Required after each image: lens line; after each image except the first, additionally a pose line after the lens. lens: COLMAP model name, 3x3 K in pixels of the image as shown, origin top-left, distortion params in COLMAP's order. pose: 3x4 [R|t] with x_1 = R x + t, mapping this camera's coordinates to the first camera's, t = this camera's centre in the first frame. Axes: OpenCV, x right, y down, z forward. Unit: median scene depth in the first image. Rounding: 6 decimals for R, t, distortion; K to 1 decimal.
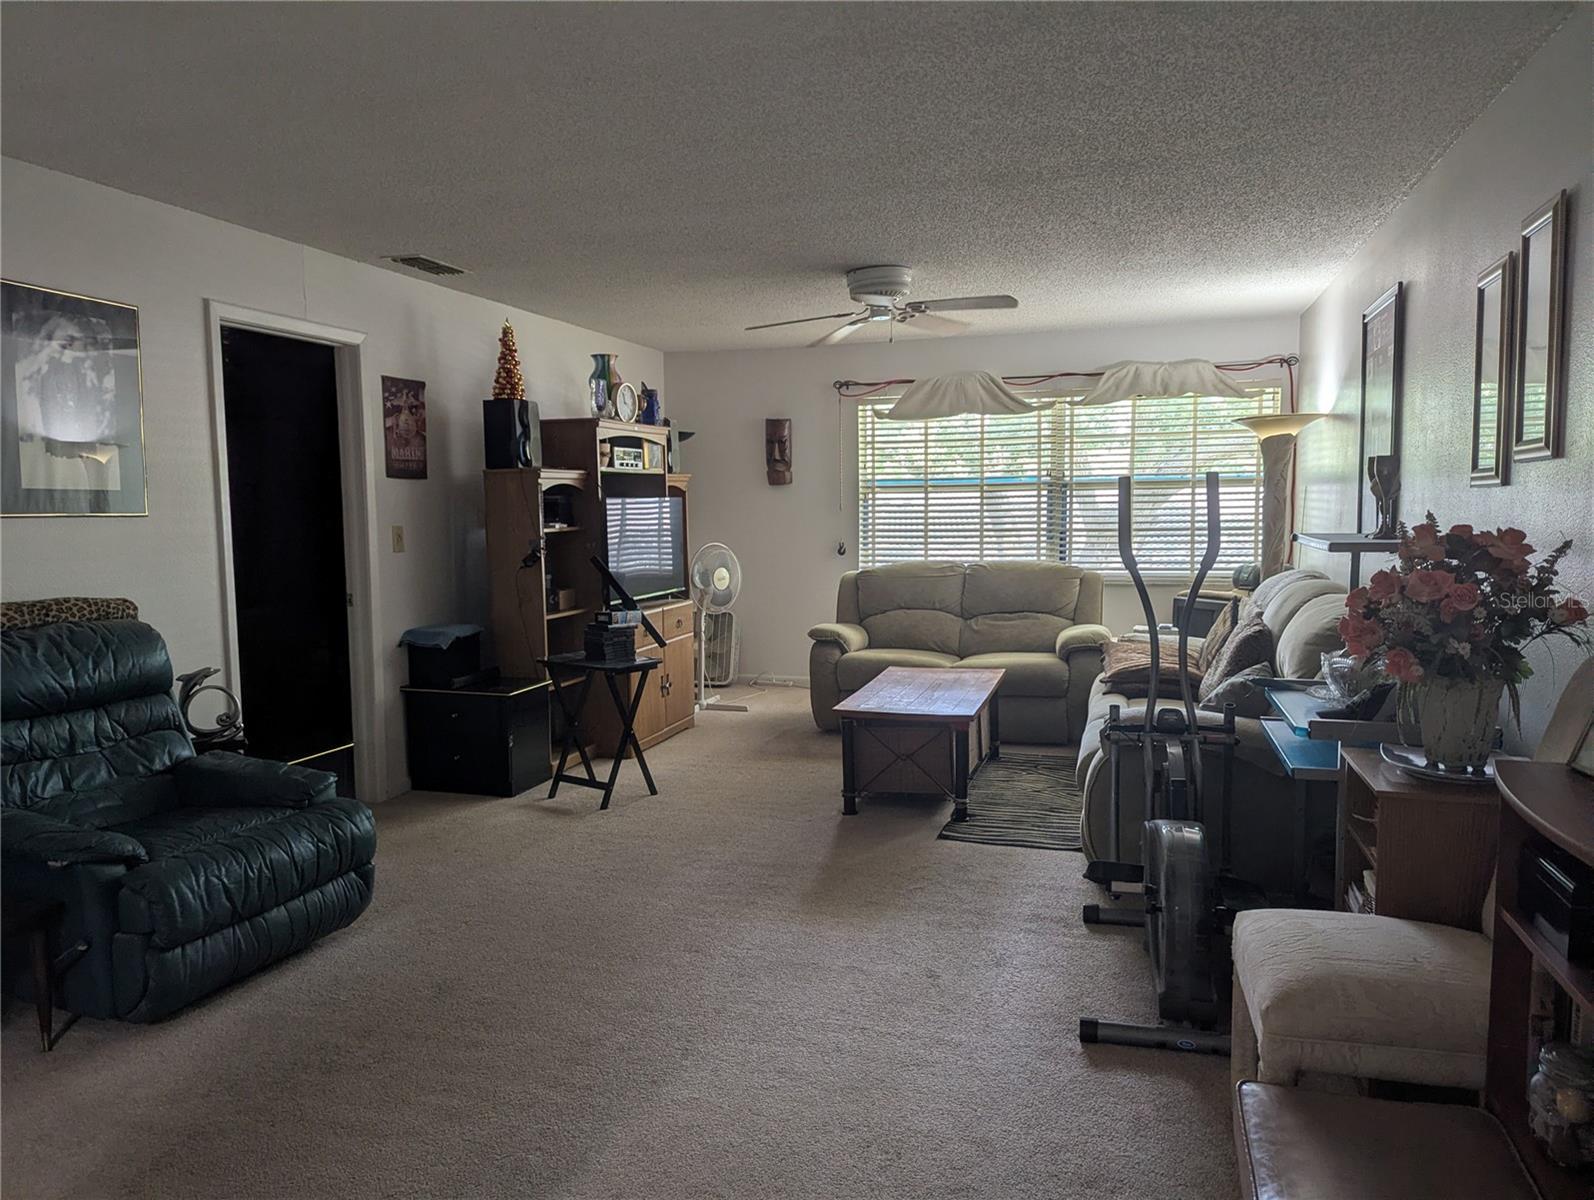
lens RADIAL K [[1108.4, 0, 797.7], [0, 1108.4, 599.7], [0, 0, 1]] dist [0.076430, -0.078888]
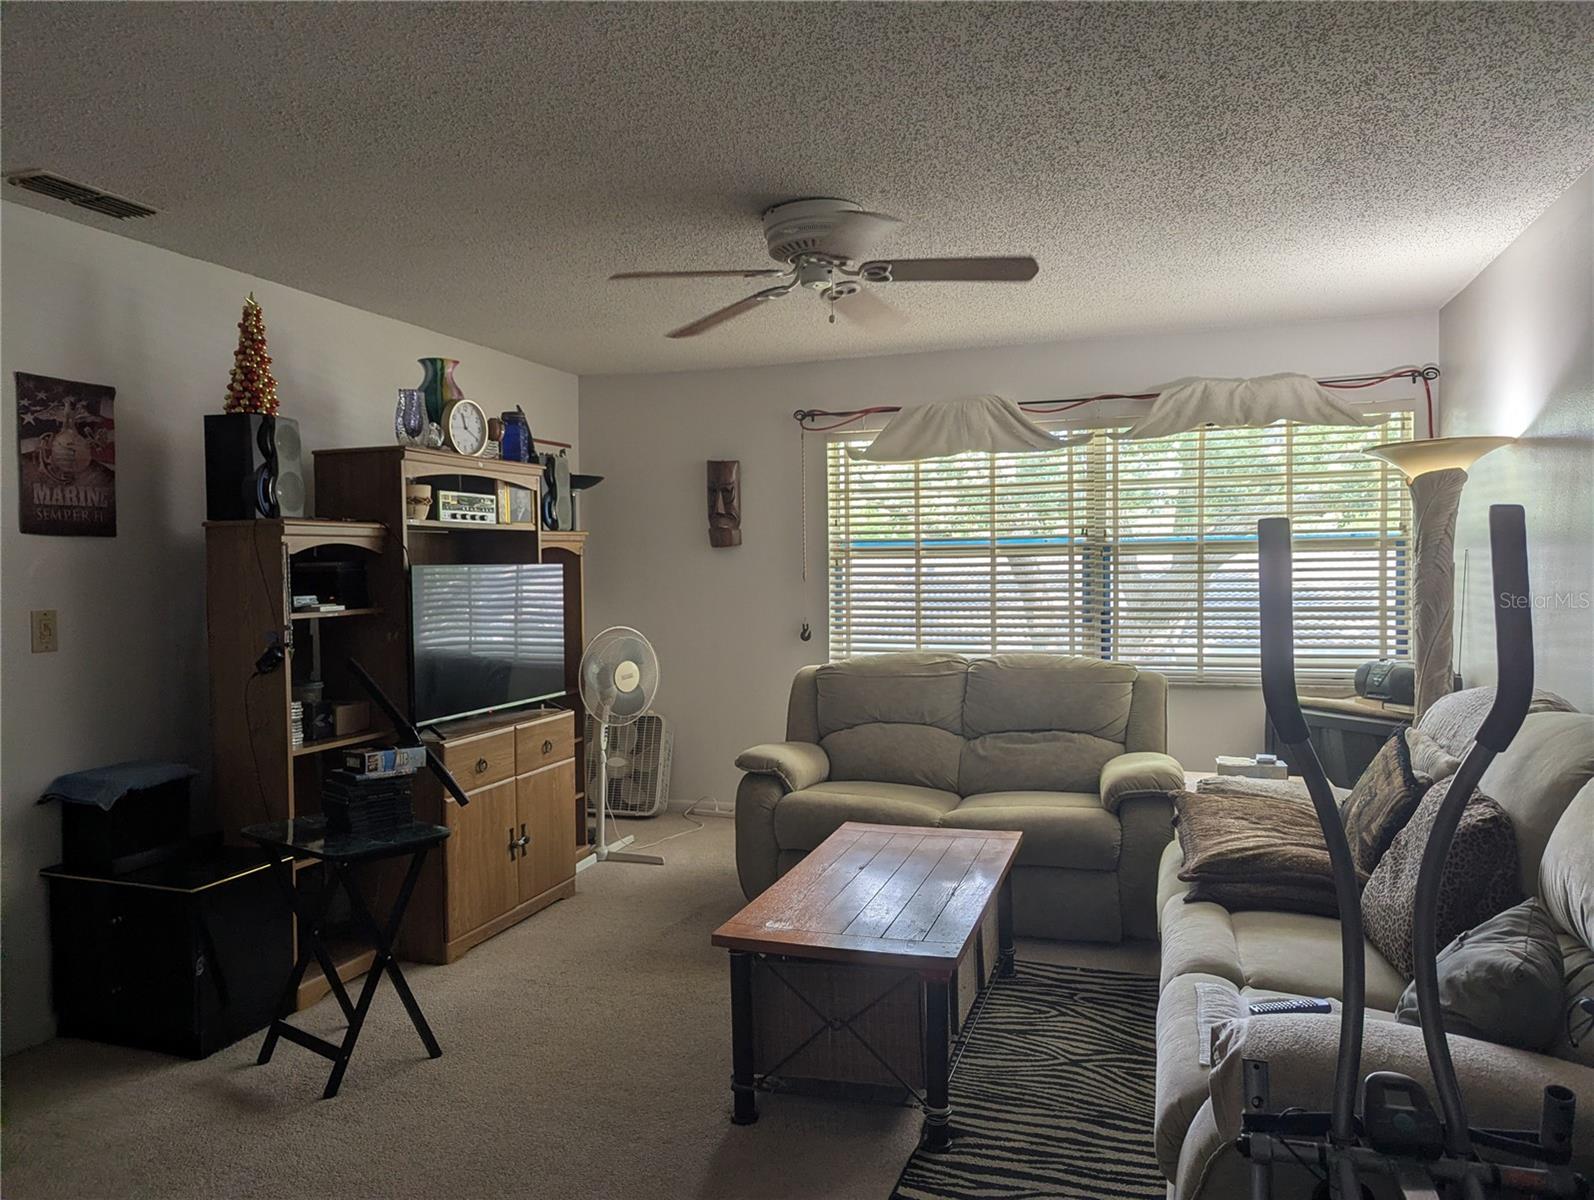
lens RADIAL K [[1108.6, 0, 799.0], [0, 1108.6, 591.0], [0, 0, 1]] dist [0.074492, -0.070202]
pose [[0.999585, 0.001455, -0.028777, 0.066997], [-0.003368, 0.997778, -0.066536, -0.028792], [0.028616, 0.066606, 0.997369, 0.302002]]
